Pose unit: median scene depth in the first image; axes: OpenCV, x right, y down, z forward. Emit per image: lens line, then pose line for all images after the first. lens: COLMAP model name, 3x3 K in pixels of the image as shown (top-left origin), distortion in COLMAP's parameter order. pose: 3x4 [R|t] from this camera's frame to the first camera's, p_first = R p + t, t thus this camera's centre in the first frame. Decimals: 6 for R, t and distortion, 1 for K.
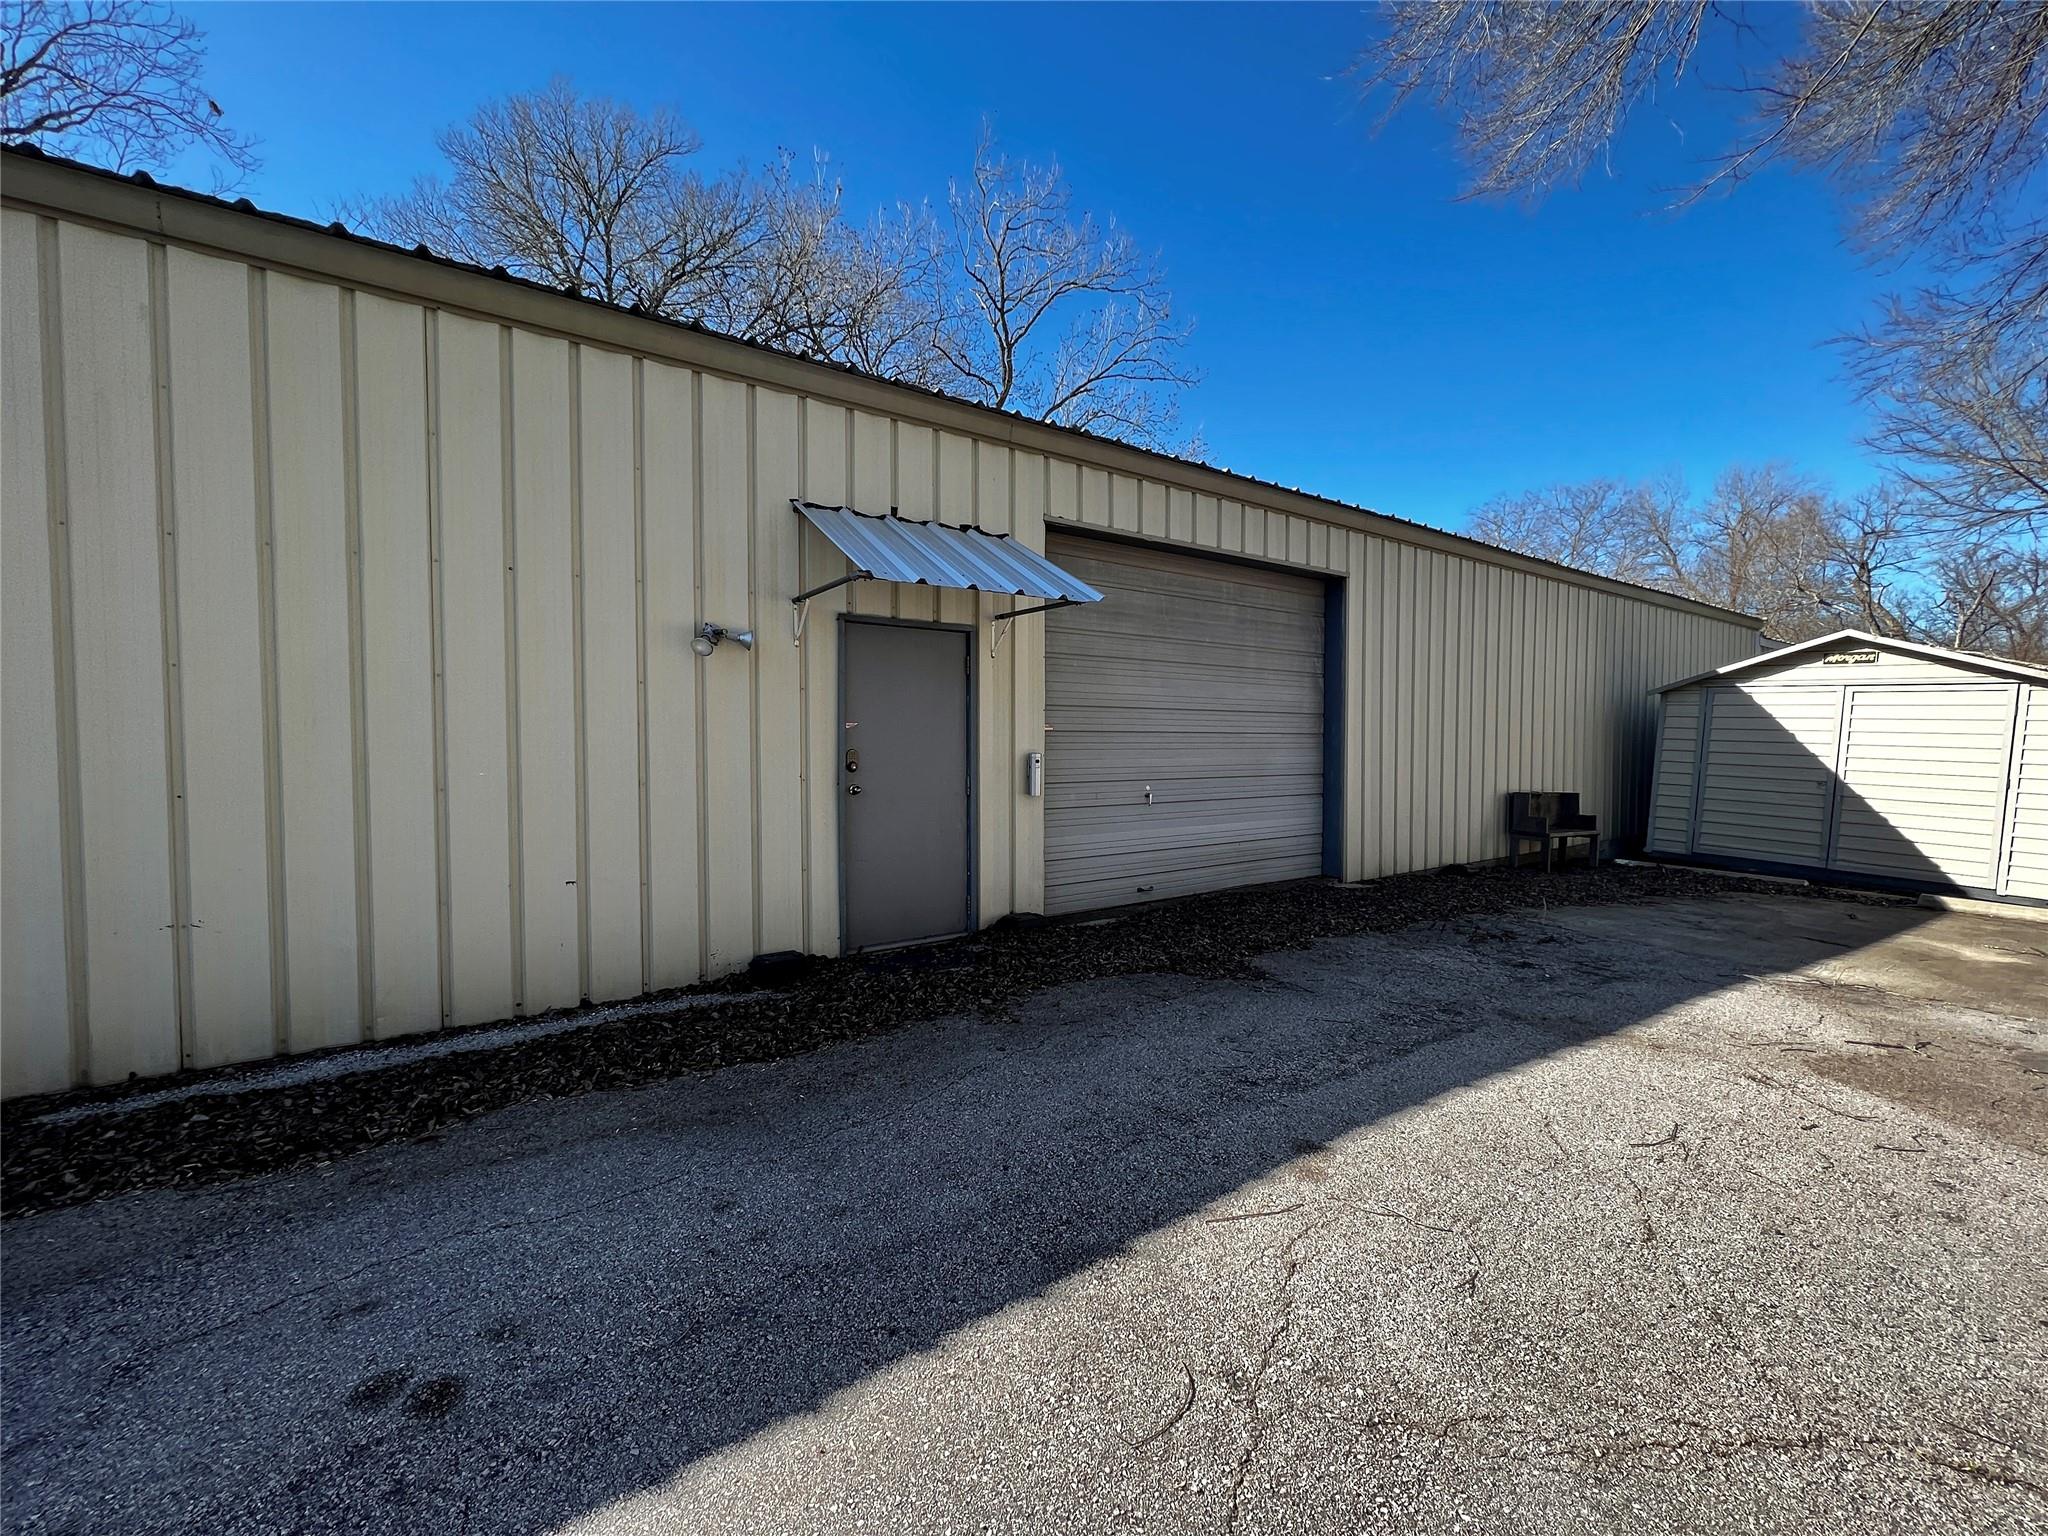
lens RADIAL K [[807.1, 0, 1043.6], [0, 807.1, 773.5], [0, 0, 1]] dist [-0.000955, 0.000362]
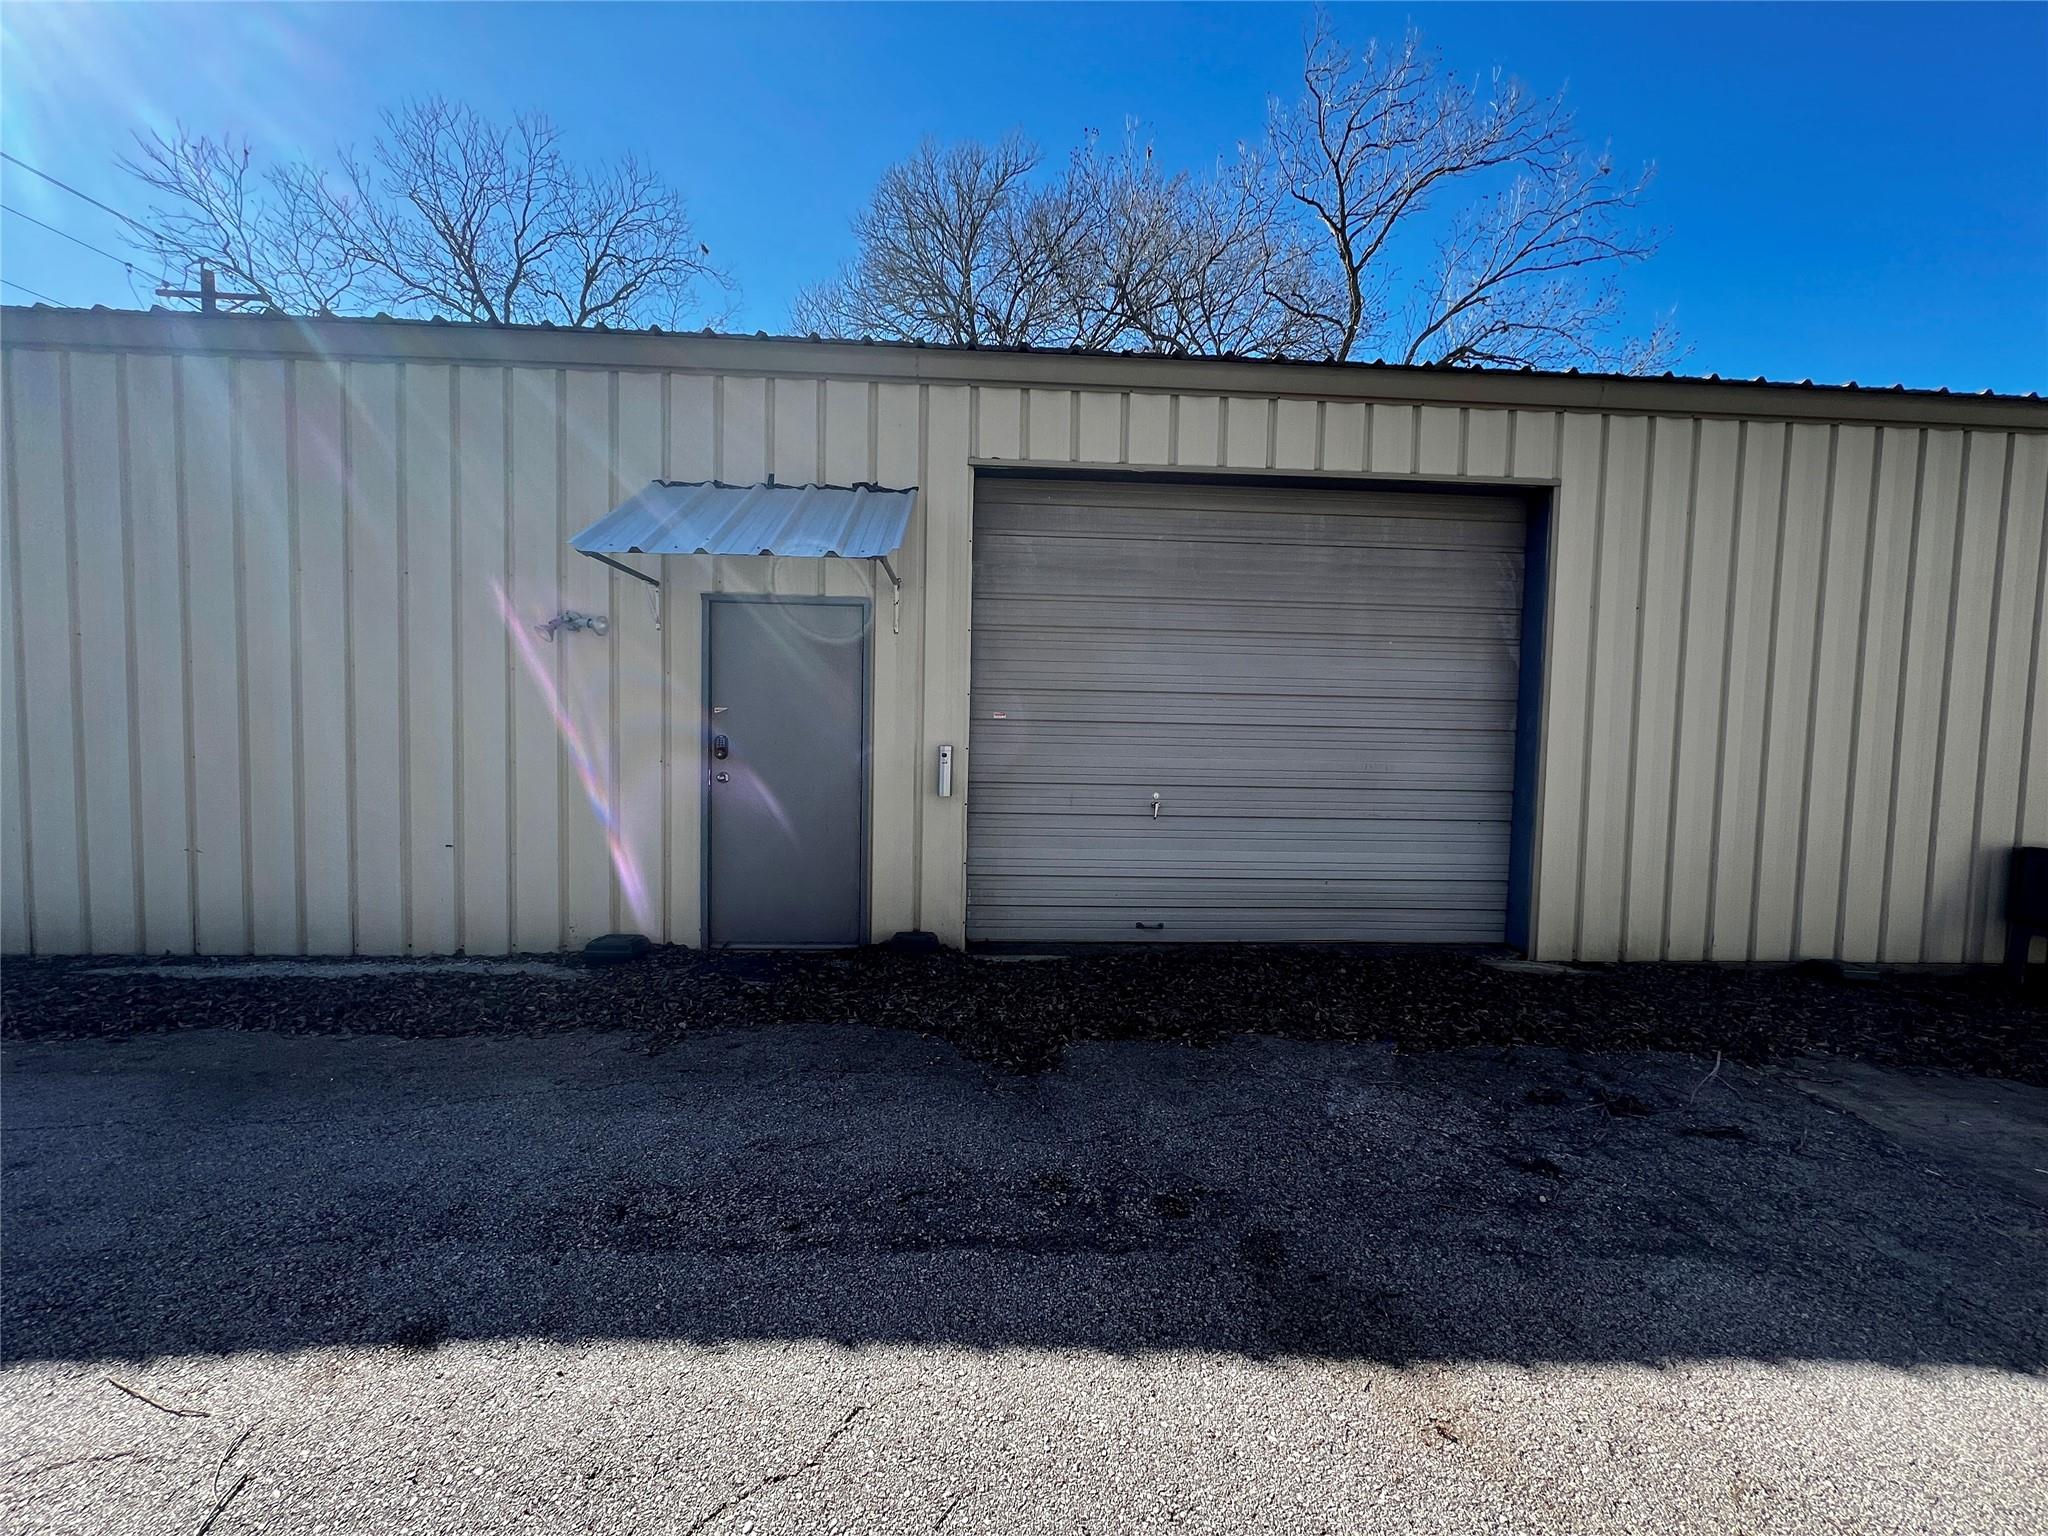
lens RADIAL K [[807.1, 0, 1030.8], [0, 807.1, 776.5], [0, 0, 1]] dist [-0.000955, 0.000362]
pose [[0.853023, 0.041132, -0.520250, 0.488654], [-0.039938, 0.999111, 0.013508, -0.006811], [0.520343, 0.009255, 0.853907, 0.321315]]
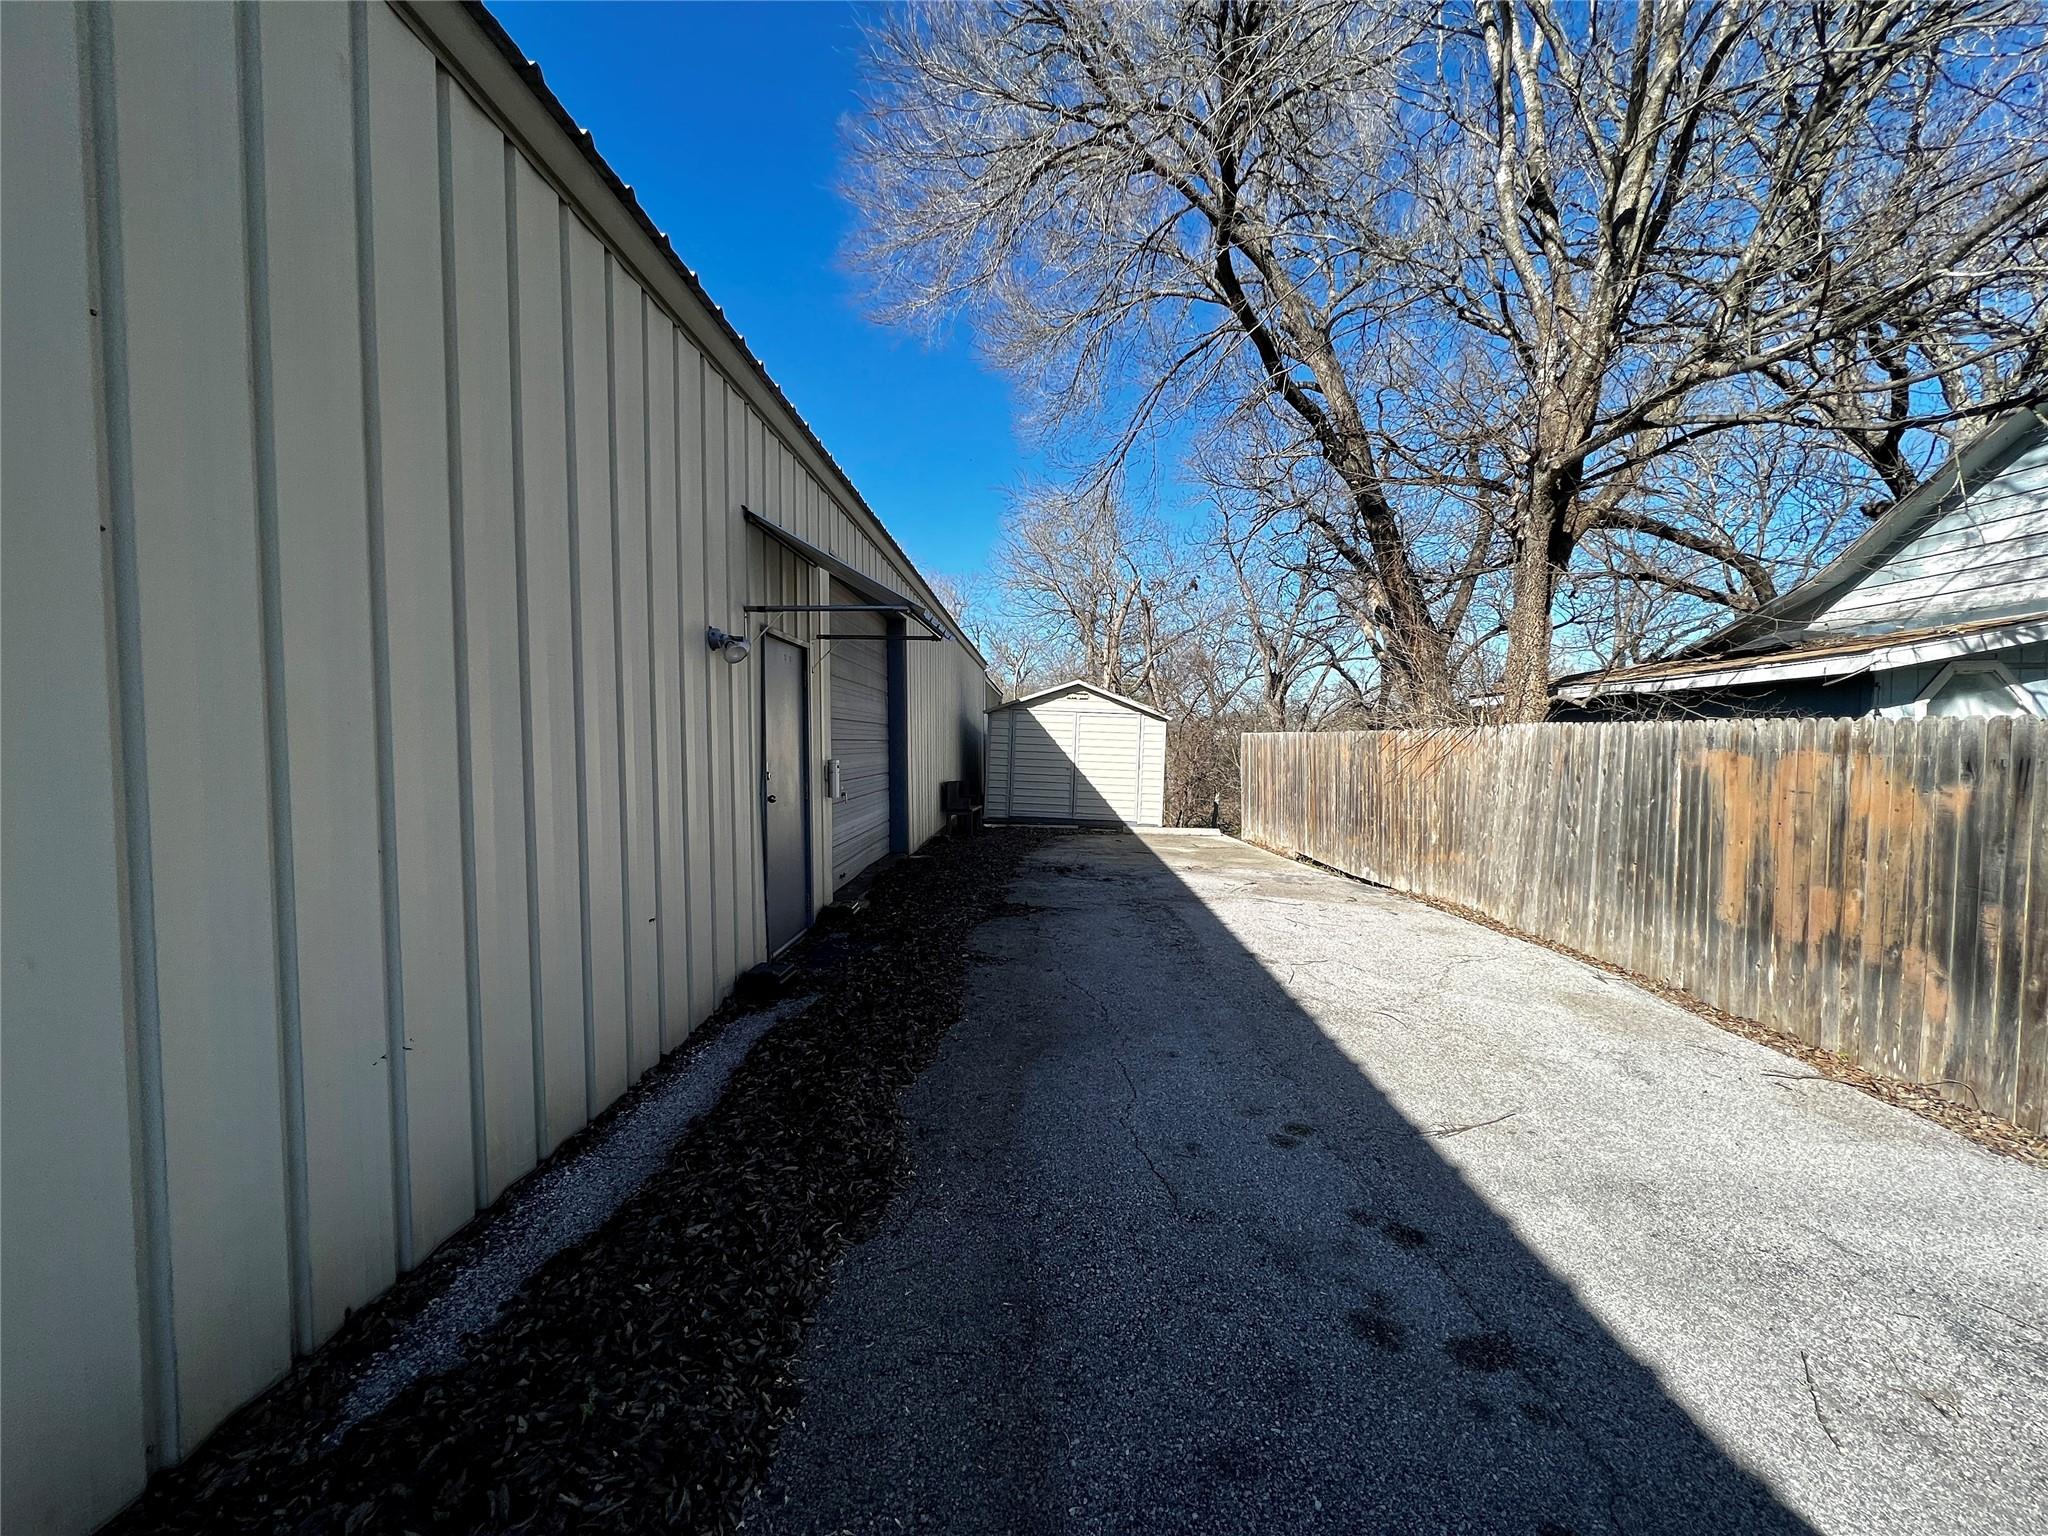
lens RADIAL K [[807.1, 0, 1011.6], [0, 807.1, 770.8], [0, 0, 1]] dist [-0.000955, 0.000362]
pose [[0.599436, -0.030513, 0.799841, -0.751094], [0.034276, 0.999335, 0.012436, -0.015234], [-0.799689, 0.019960, 0.600083, 0.128678]]
